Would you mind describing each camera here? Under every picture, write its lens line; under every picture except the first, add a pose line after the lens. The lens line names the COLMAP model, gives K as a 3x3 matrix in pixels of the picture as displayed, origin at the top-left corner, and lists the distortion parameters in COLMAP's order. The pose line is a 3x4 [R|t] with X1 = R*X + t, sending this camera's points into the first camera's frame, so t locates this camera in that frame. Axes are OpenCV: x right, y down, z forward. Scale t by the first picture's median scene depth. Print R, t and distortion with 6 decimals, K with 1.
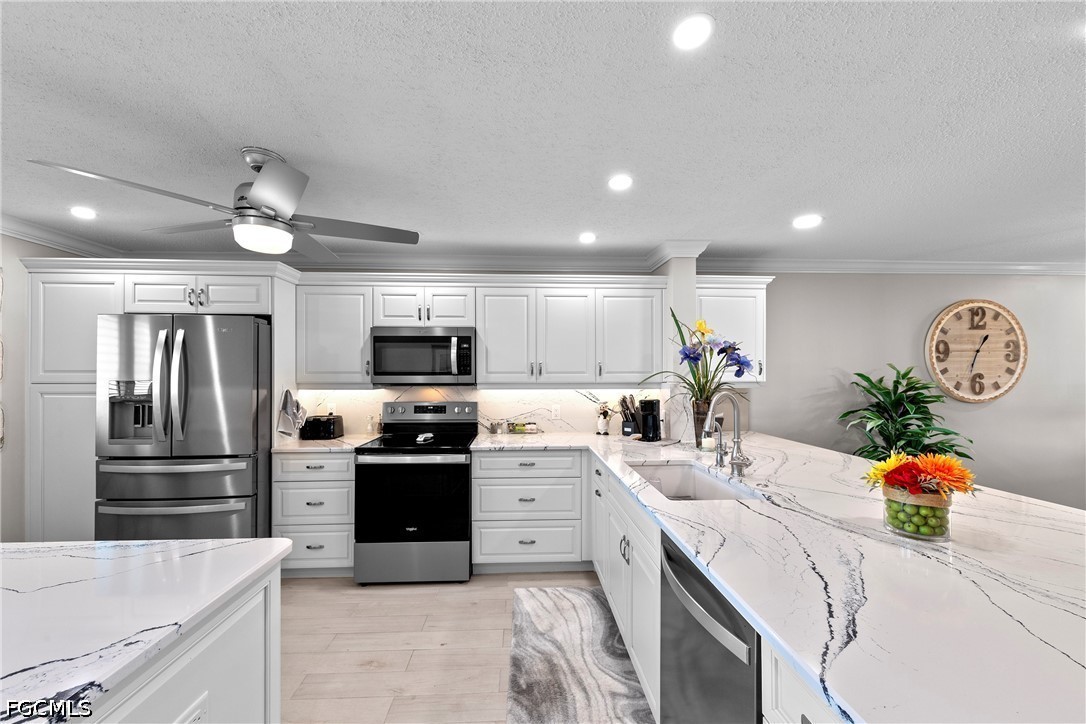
lens RADIAL K [[409.1, 0, 540.7], [0, 409.1, 375.5], [0, 0, 1]] dist [0.000469, -0.000226]
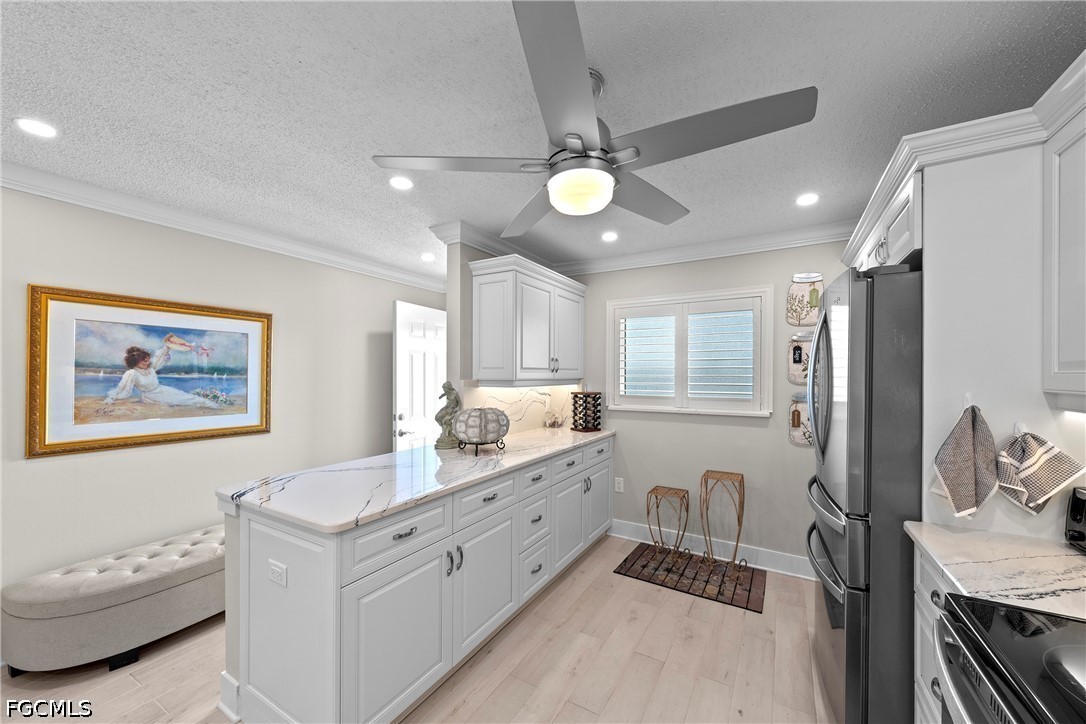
lens RADIAL K [[411.6, 0, 538.3], [0, 411.6, 380.0], [0, 0, 1]] dist [0.001391, -0.000016]
pose [[-0.549179, 0.008751, -0.835659, 0.000434], [0.000841, 0.999950, 0.009919, 0.002703], [0.835704, 0.004745, -0.549159, 0.818033]]
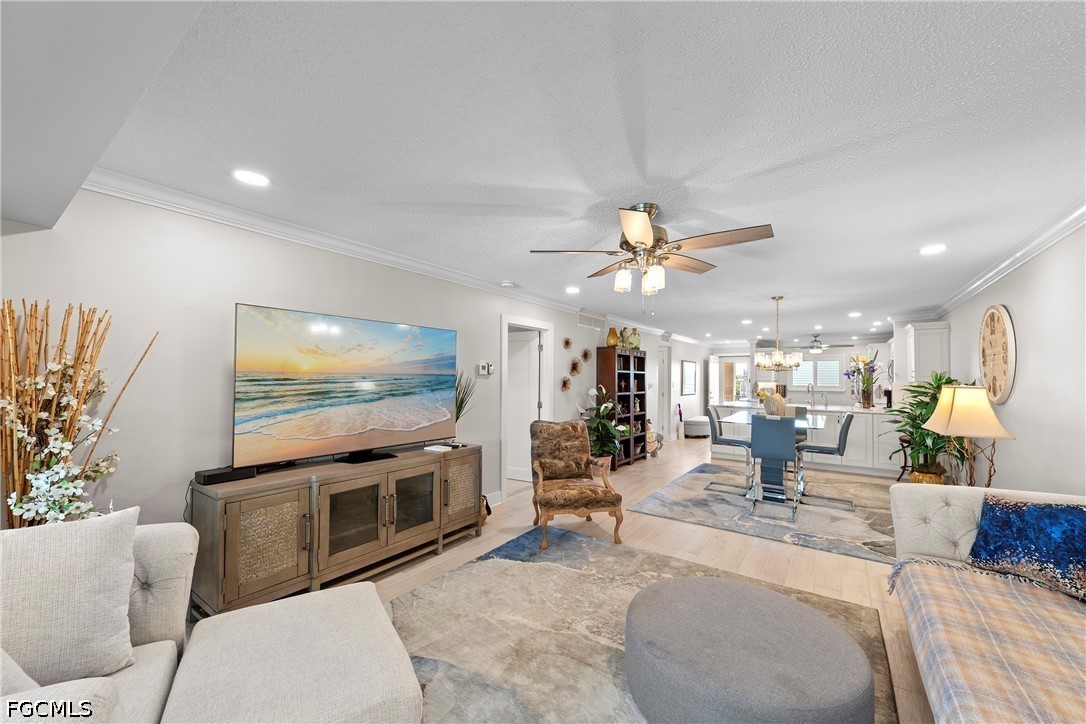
lens RADIAL K [[416.0, 0, 539.8], [0, 416.0, 370.2], [0, 0, 1]] dist [0.001700, 0.000007]
pose [[-0.620501, -0.020395, -0.783941, 3.145839], [-0.005597, 0.999751, -0.021580, 0.010837], [0.784186, -0.009002, -0.620461, 0.900139]]
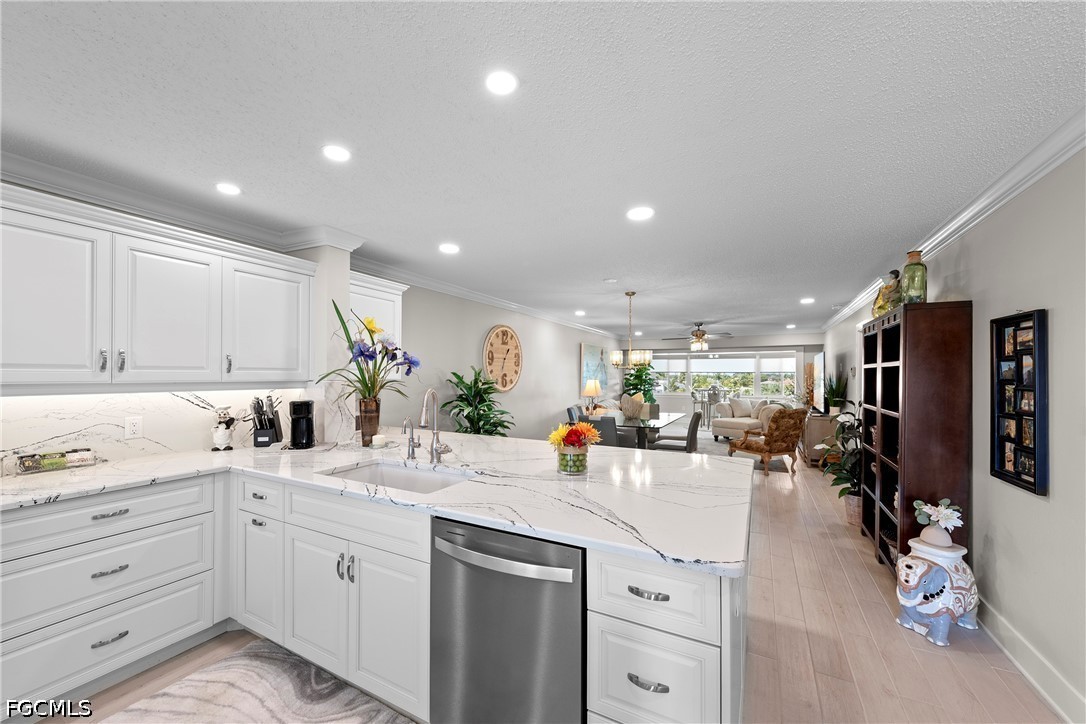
lens RADIAL K [[410.1, 0, 540.8], [0, 410.1, 374.3], [0, 0, 1]] dist [0.000637, -0.000030]
pose [[0.511800, 0.005651, 0.859086, -0.222319], [-0.007340, 0.999971, -0.002205, 0.000498], [-0.859073, -0.005177, 0.511826, 0.113500]]
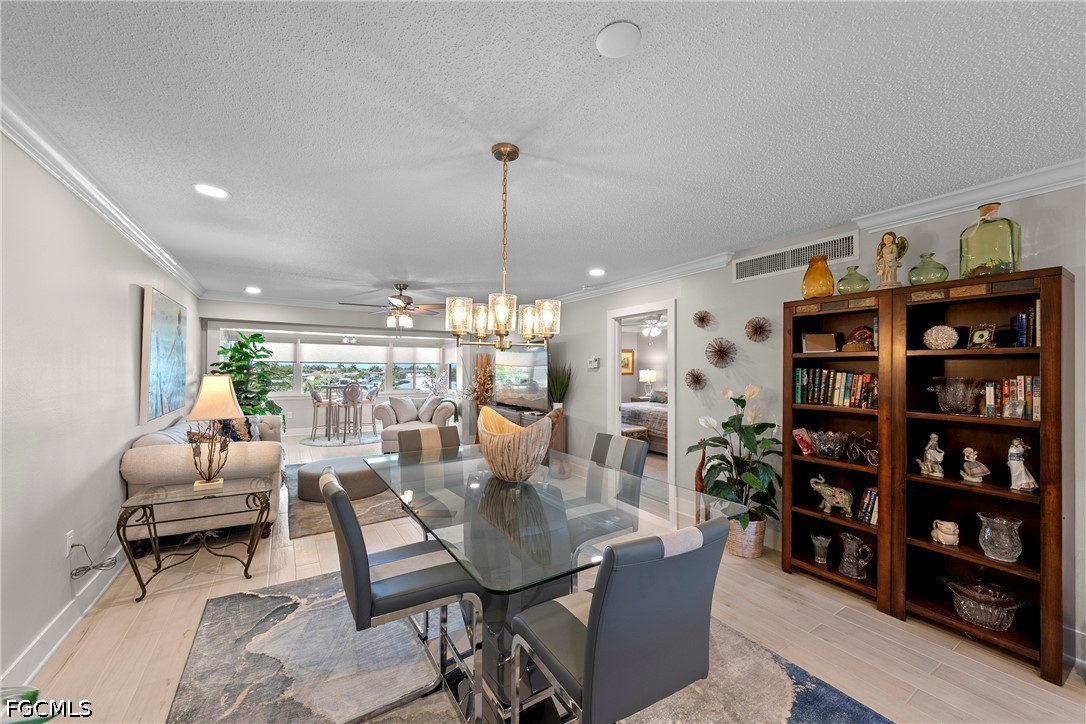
lens RADIAL K [[413.6, 0, 542.2], [0, 413.6, 364.5], [0, 0, 1]] dist [0.000092, -0.000006]
pose [[-0.489137, 0.009123, 0.872159, 0.744084], [-0.006555, 0.999879, -0.014135, 0.005938], [-0.872182, -0.012631, -0.489018, 0.866232]]
